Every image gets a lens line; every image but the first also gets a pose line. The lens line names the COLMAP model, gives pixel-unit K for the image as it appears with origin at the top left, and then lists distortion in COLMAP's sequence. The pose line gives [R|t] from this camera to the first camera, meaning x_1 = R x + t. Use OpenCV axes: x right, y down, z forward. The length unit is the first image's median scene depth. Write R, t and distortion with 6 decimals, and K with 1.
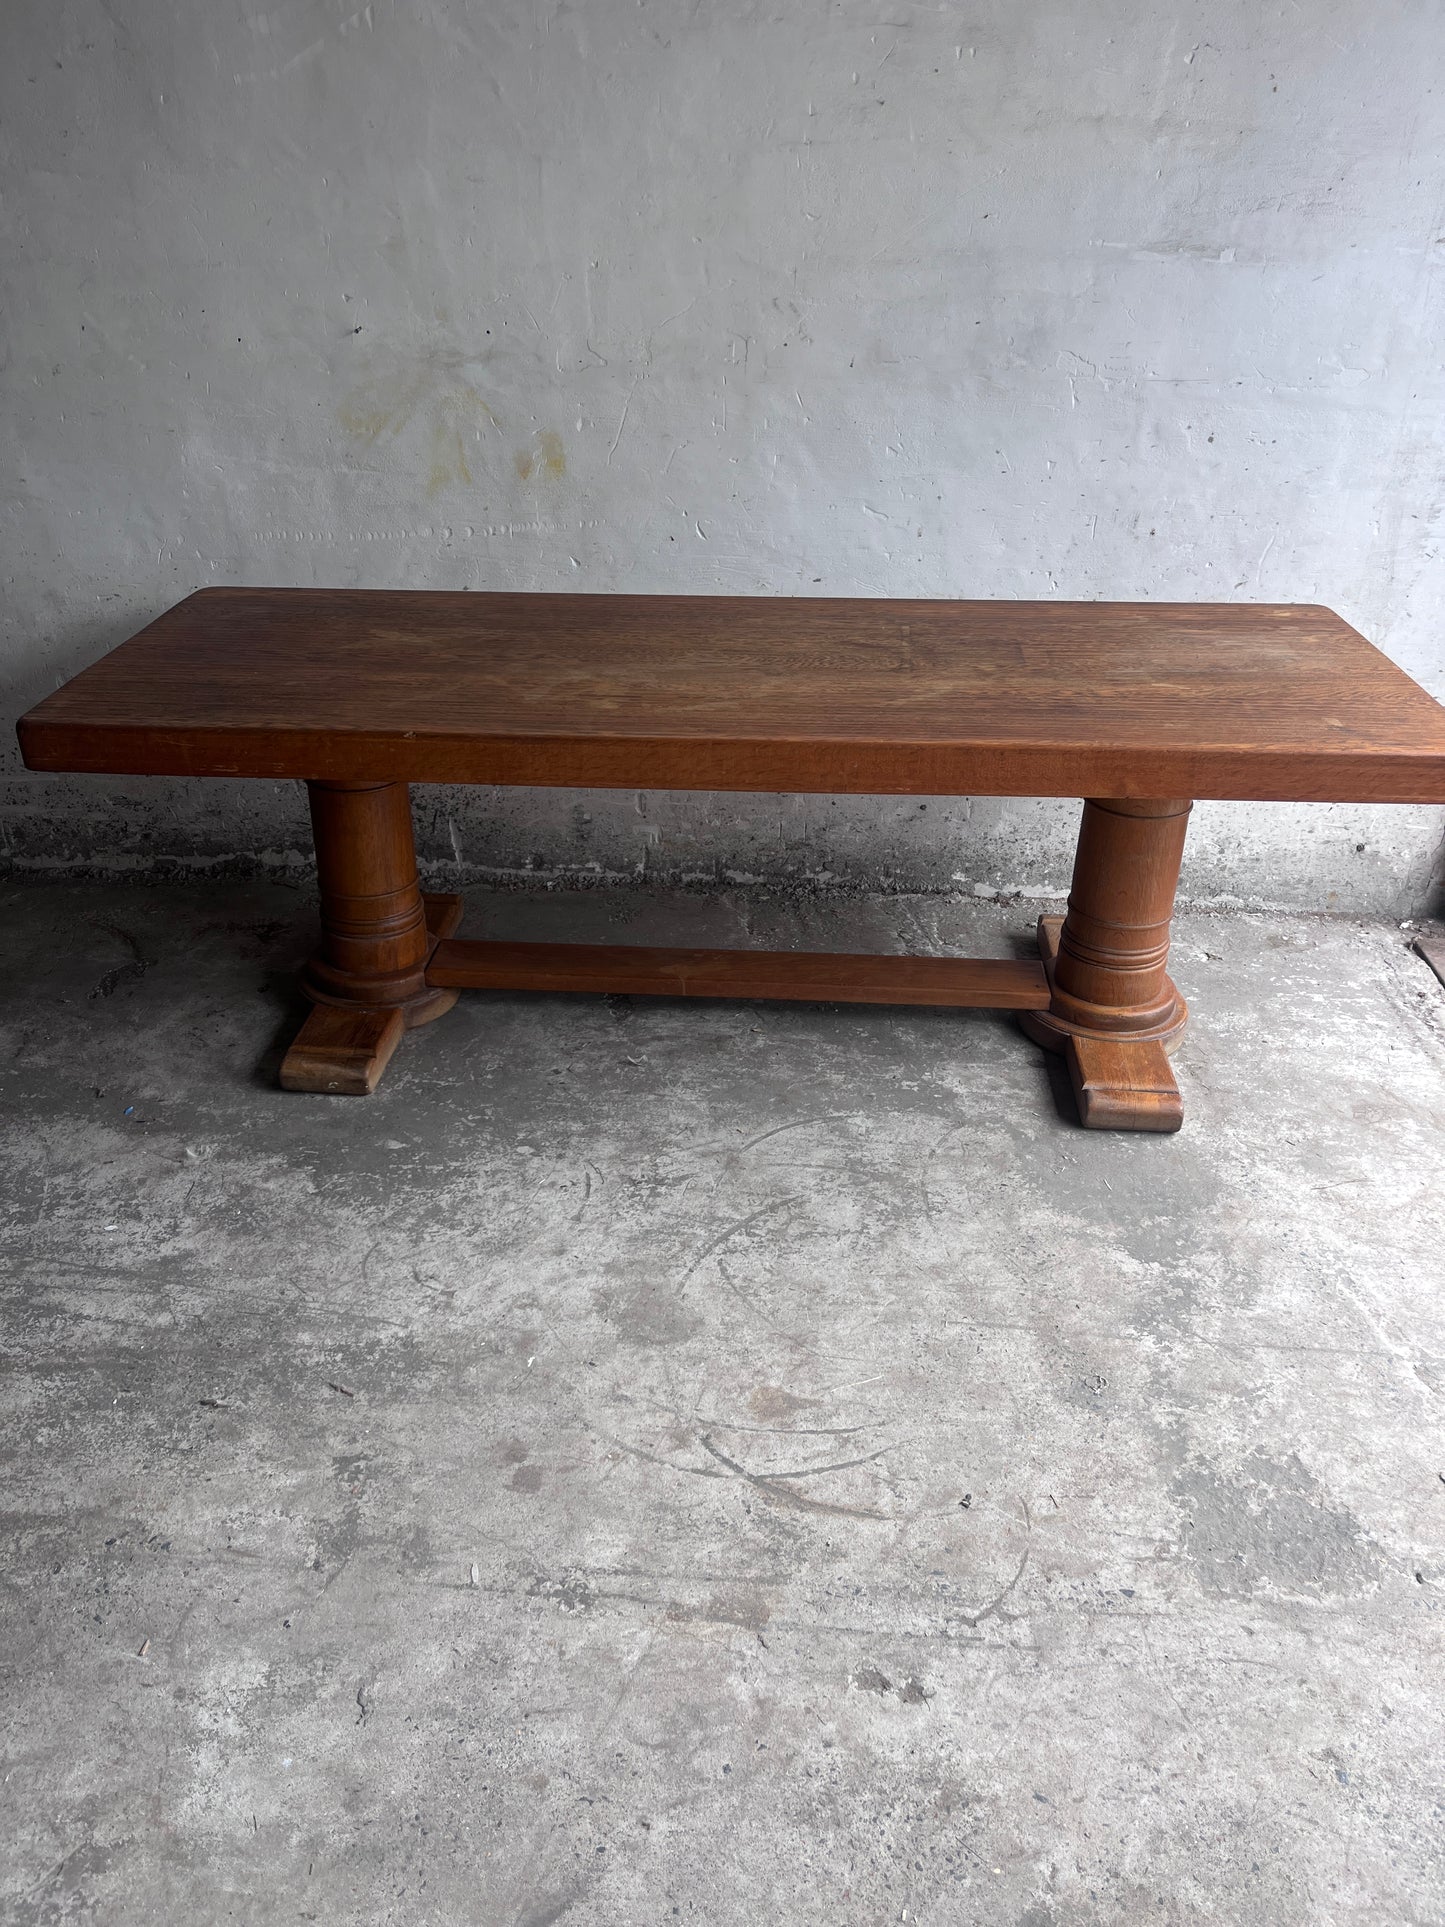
lens RADIAL K [[1473.0, 0, 708.1], [0, 1473.0, 983.9], [0, 0, 1]] dist [0.051190, -0.080386]
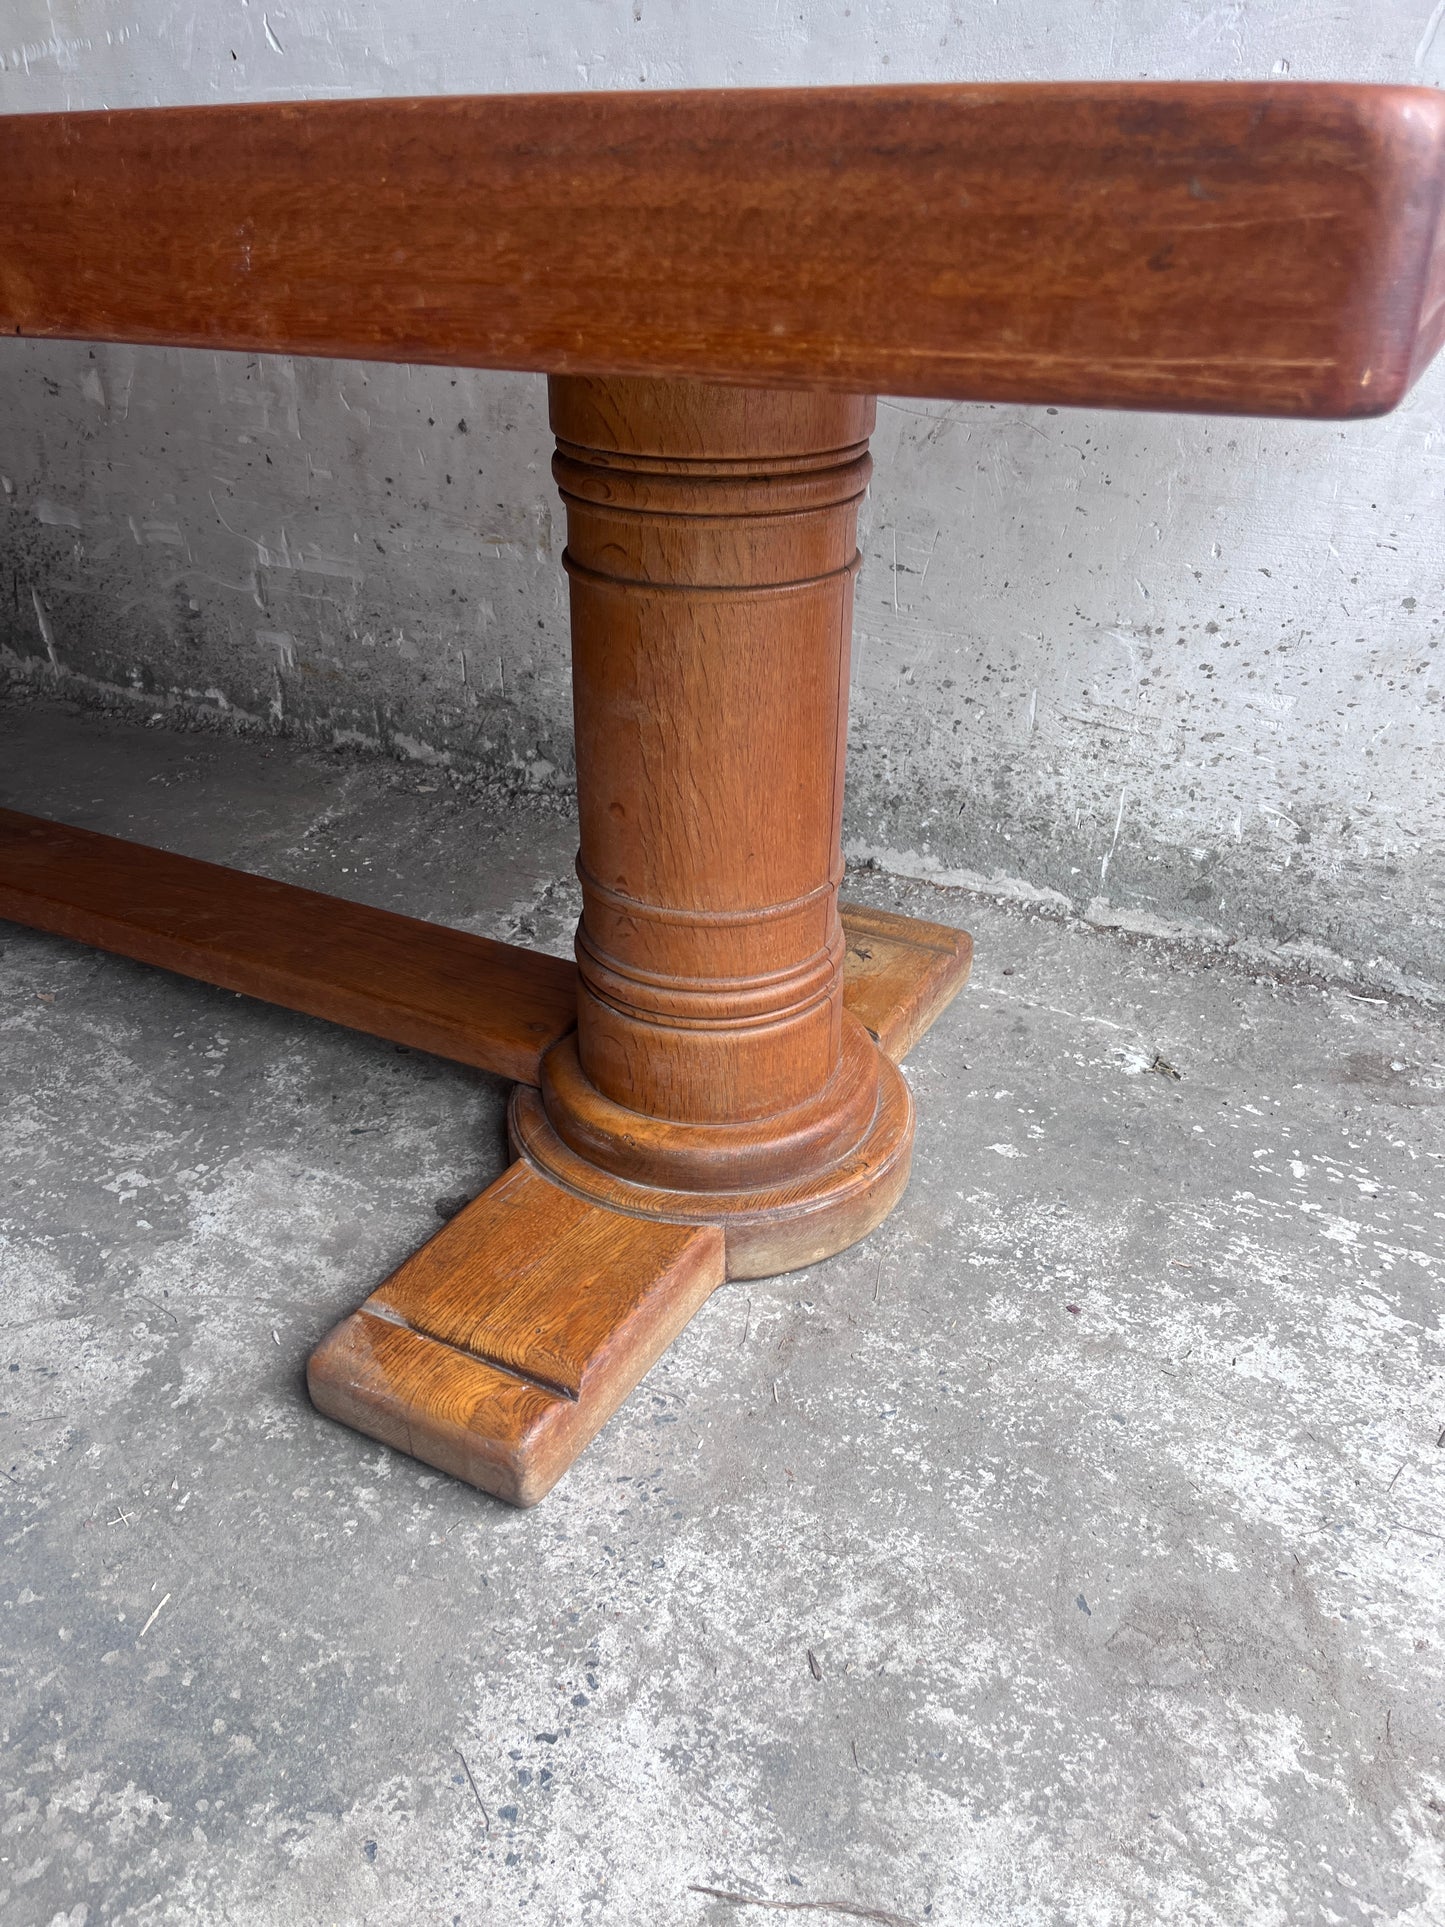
lens RADIAL K [[1473.0, 0, 708.0], [0, 1473.0, 983.4], [0, 0, 1]] dist [0.051190, -0.080386]
pose [[0.910253, 0.199339, -0.362909, 0.415326], [-0.199603, 0.979171, 0.037194, -0.035107], [0.362765, 0.038581, 0.931082, 0.636482]]
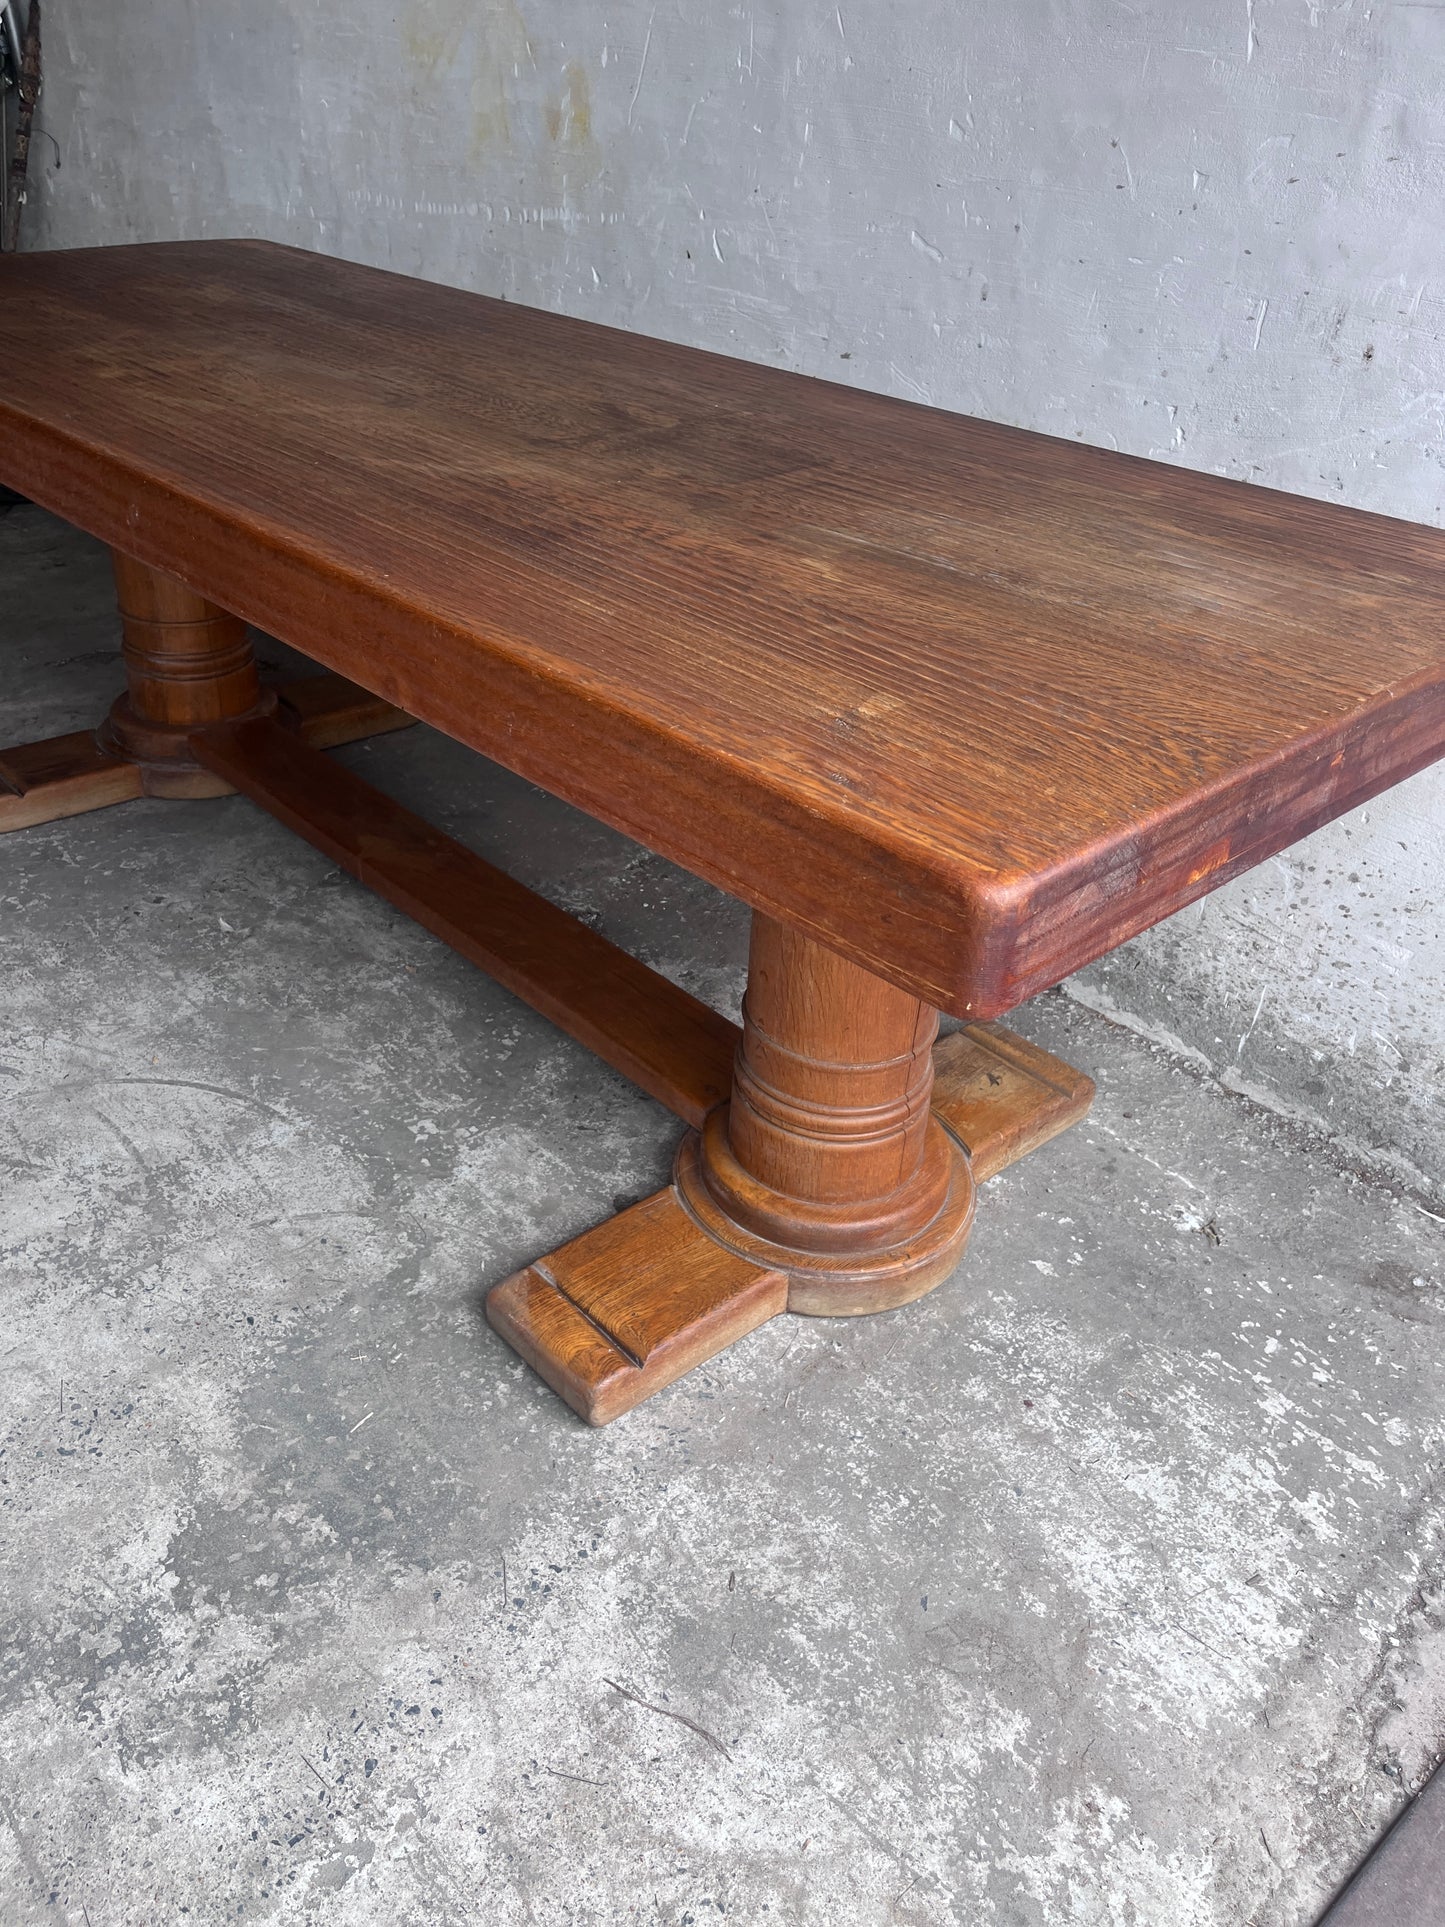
lens RADIAL K [[1473.0, 0, 702.3], [0, 1473.0, 983.8], [0, 0, 1]] dist [0.051190, -0.080386]
pose [[0.719739, 0.402045, -0.565982, 0.524542], [-0.375995, 0.911073, 0.169040, -0.129269], [0.583613, 0.091142, 0.806901, 0.542999]]
